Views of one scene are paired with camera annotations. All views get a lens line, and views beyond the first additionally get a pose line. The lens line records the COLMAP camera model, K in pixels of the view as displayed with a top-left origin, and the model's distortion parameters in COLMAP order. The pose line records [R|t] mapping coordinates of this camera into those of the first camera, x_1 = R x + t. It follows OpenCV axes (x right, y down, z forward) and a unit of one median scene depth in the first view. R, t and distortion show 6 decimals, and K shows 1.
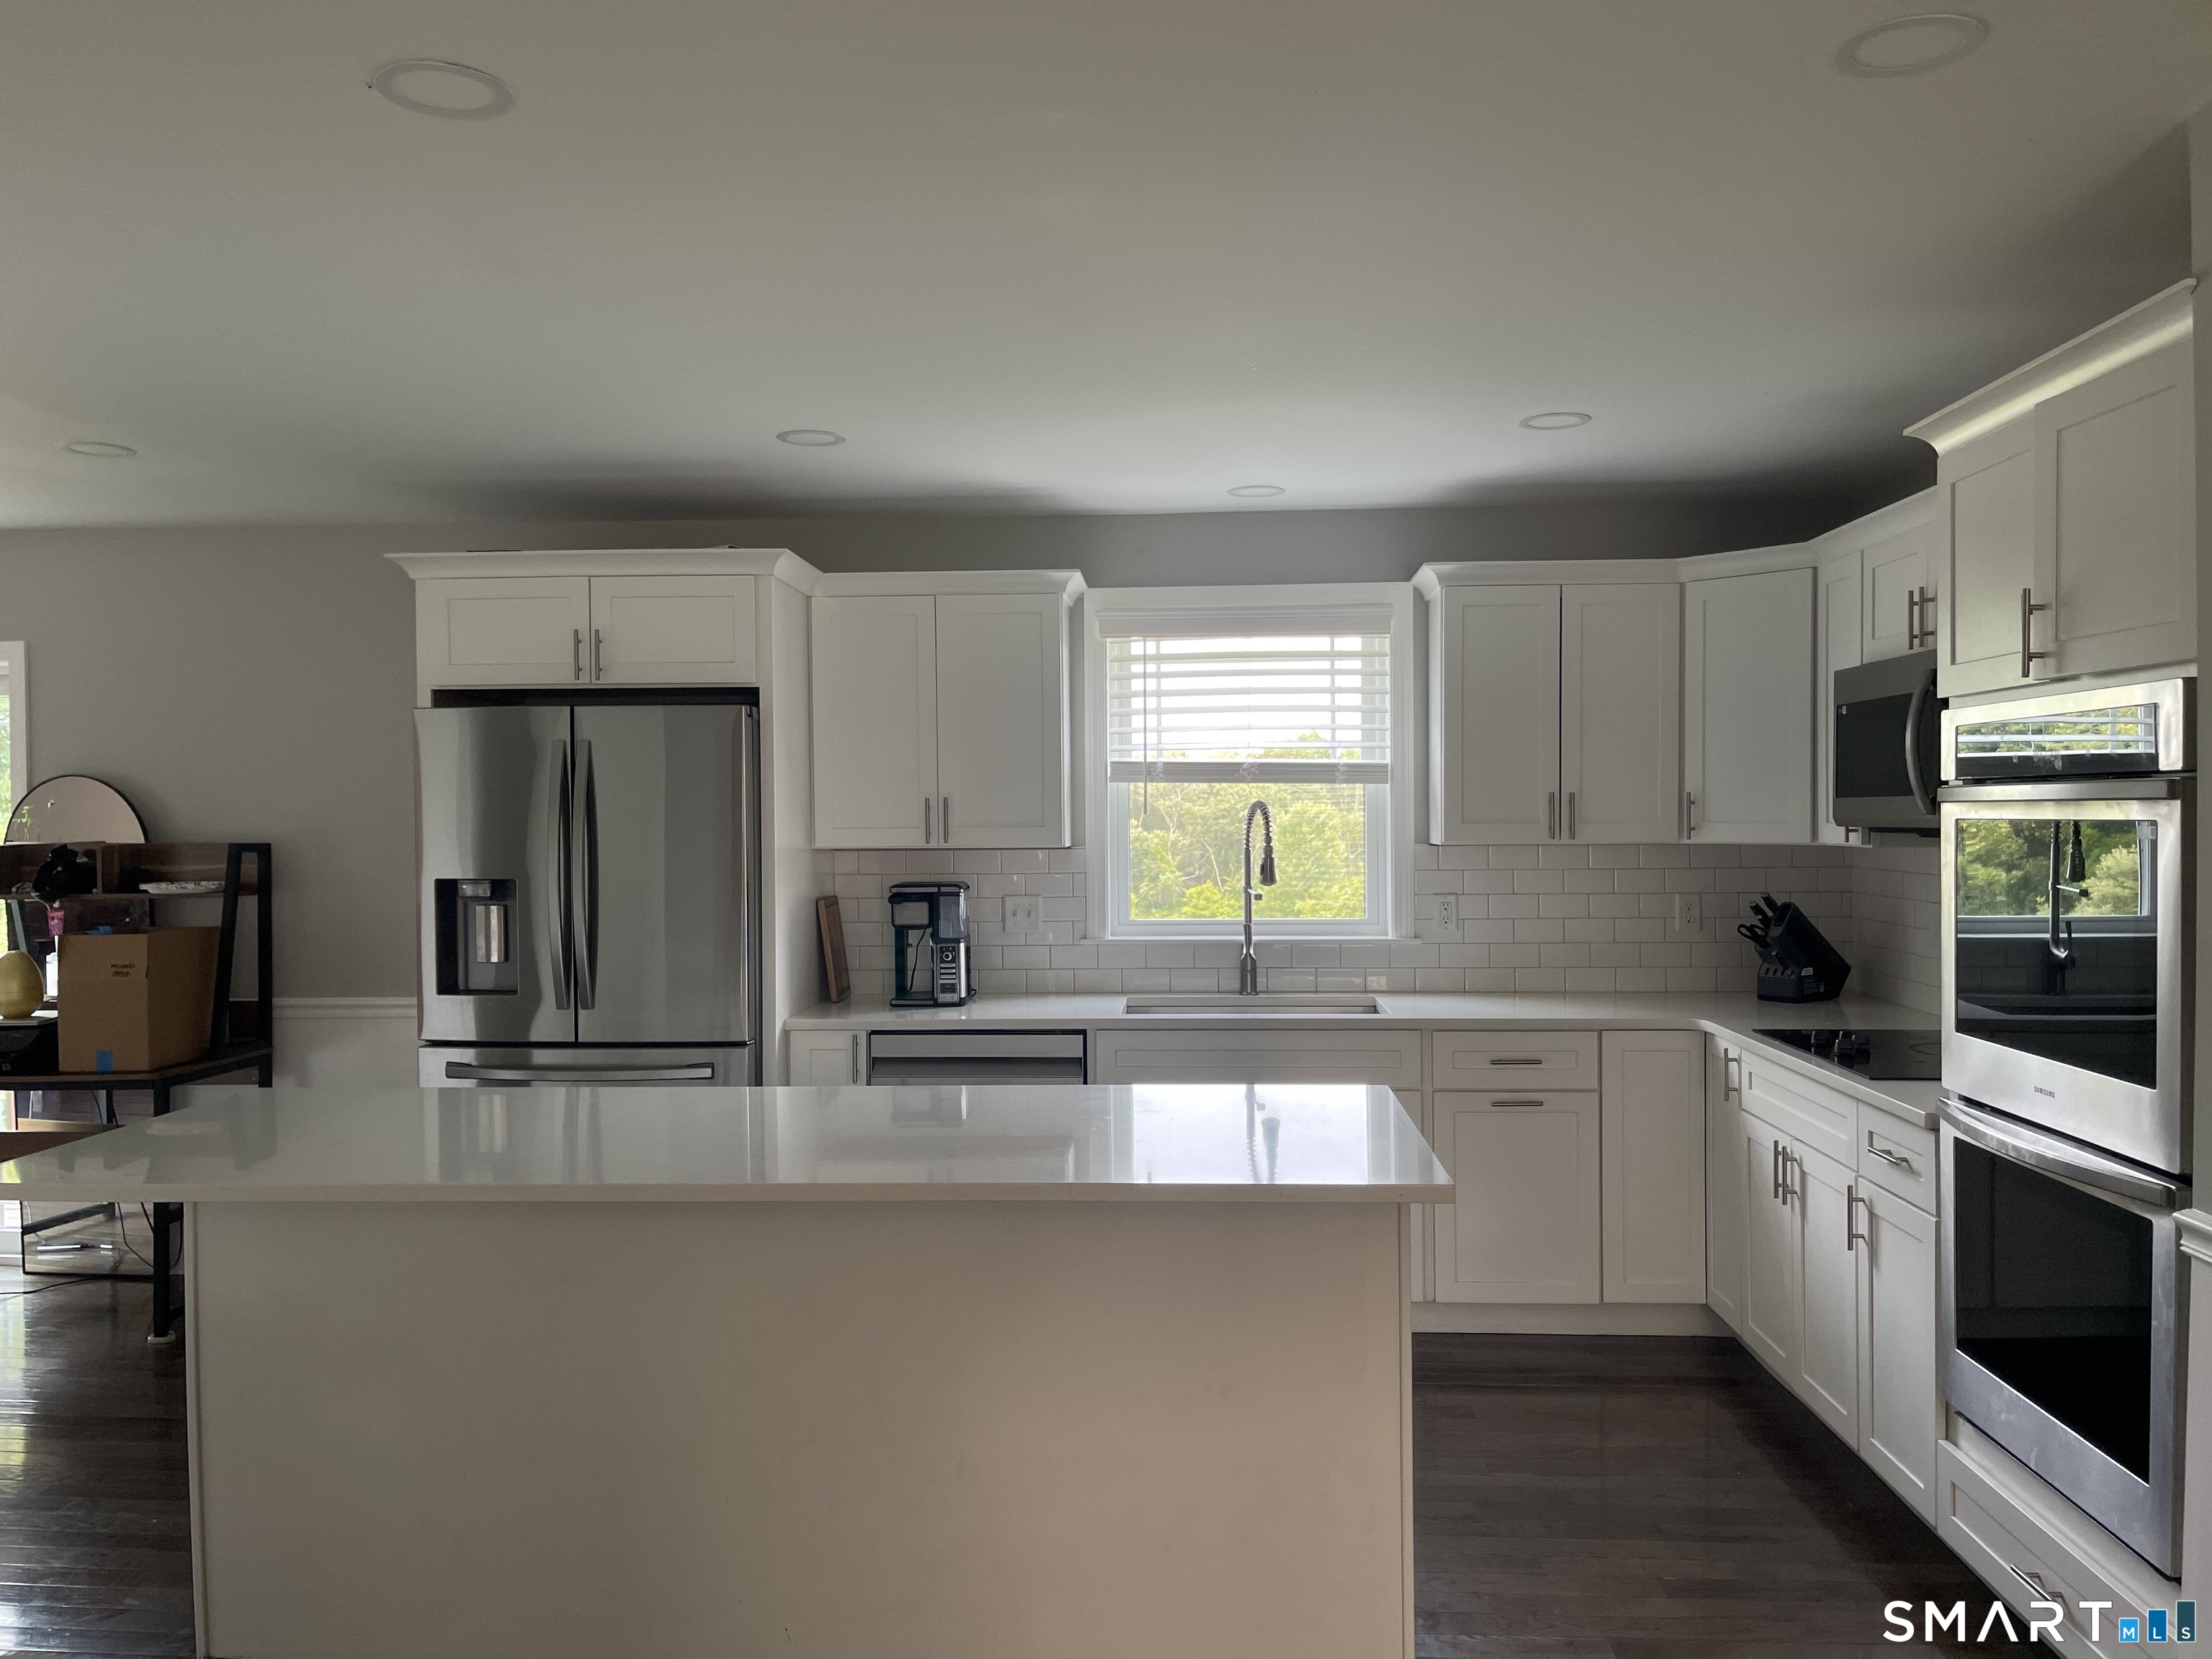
lens RADIAL K [[1674.6, 0, 1111.6], [0, 1674.6, 833.2], [0, 0, 1]] dist [0.068507, -0.066703]
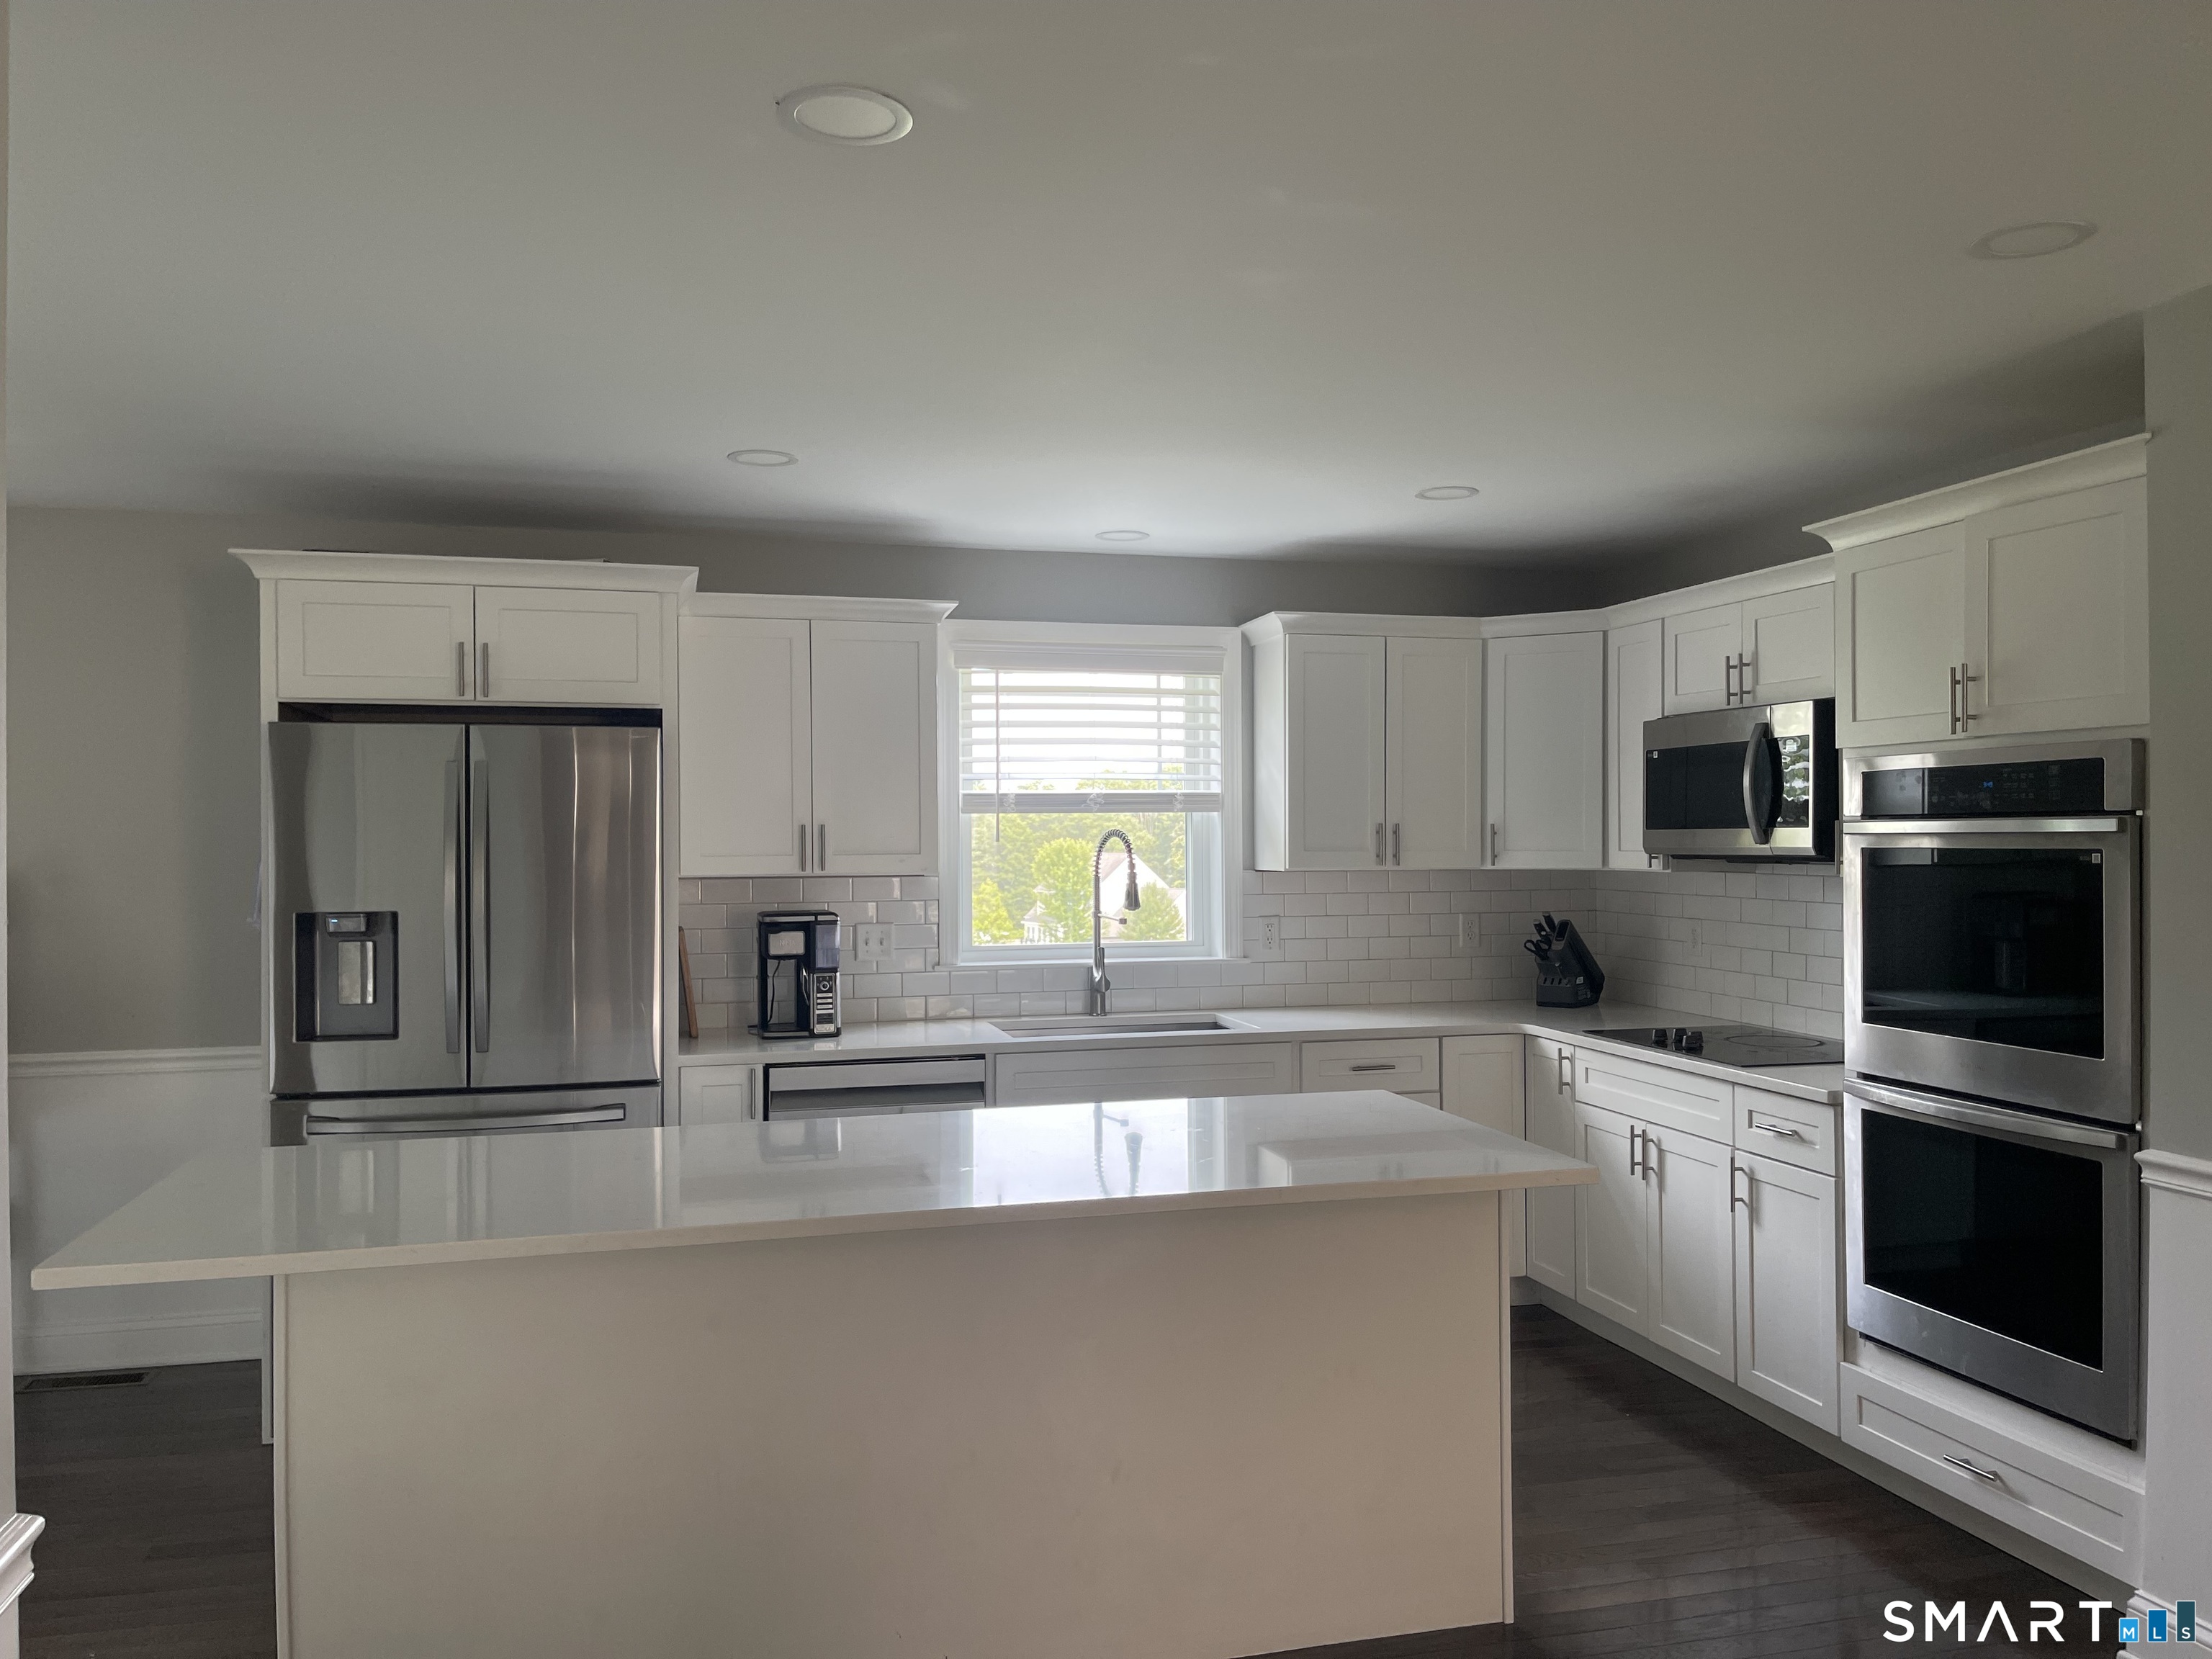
lens RADIAL K [[1674.6, 0, 1116.2], [0, 1674.6, 831.3], [0, 0, 1]] dist [0.068507, -0.066703]
pose [[0.950209, 0.004164, 0.311585, -0.246991], [0.001590, 0.999833, -0.018210, 0.000776], [-0.311608, 0.017799, 0.950044, 0.006541]]
